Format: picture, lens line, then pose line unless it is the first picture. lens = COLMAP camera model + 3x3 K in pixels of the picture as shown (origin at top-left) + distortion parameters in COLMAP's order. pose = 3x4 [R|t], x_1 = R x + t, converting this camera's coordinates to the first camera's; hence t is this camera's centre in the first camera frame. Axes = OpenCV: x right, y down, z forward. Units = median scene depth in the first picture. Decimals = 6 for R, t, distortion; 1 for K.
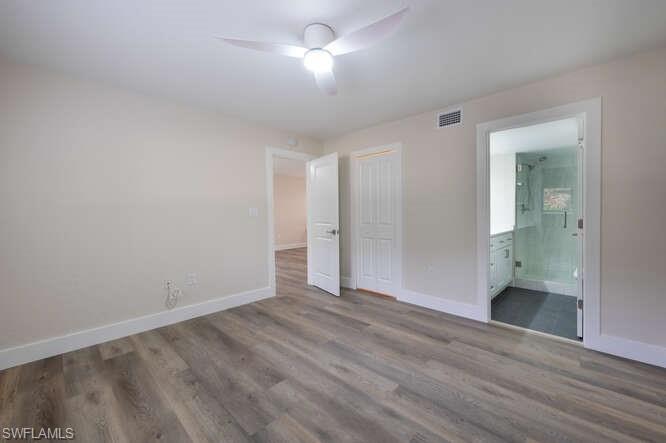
lens RADIAL K [[277.8, 0, 333.1], [0, 277.8, 216.0], [0, 0, 1]] dist [0.000066, -0.000130]
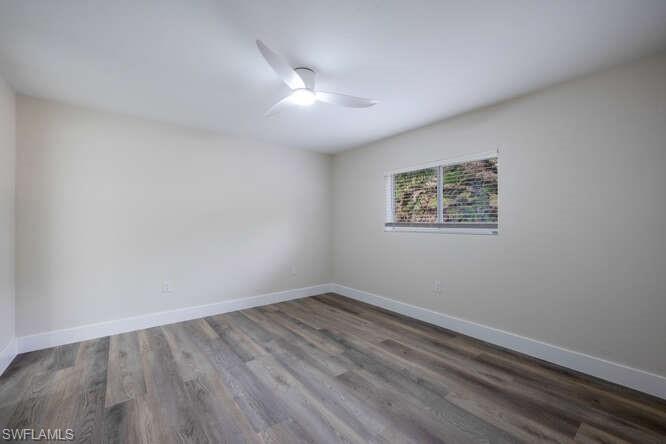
lens RADIAL K [[277.8, 0, 333.1], [0, 277.8, 216.5], [0, 0, 1]] dist [0.000066, -0.000130]
pose [[-0.992903, 0.013146, 0.118196, -0.279588], [0.010777, 0.999729, -0.020657, -0.021127], [-0.118436, -0.019237, -0.992775, 1.962719]]
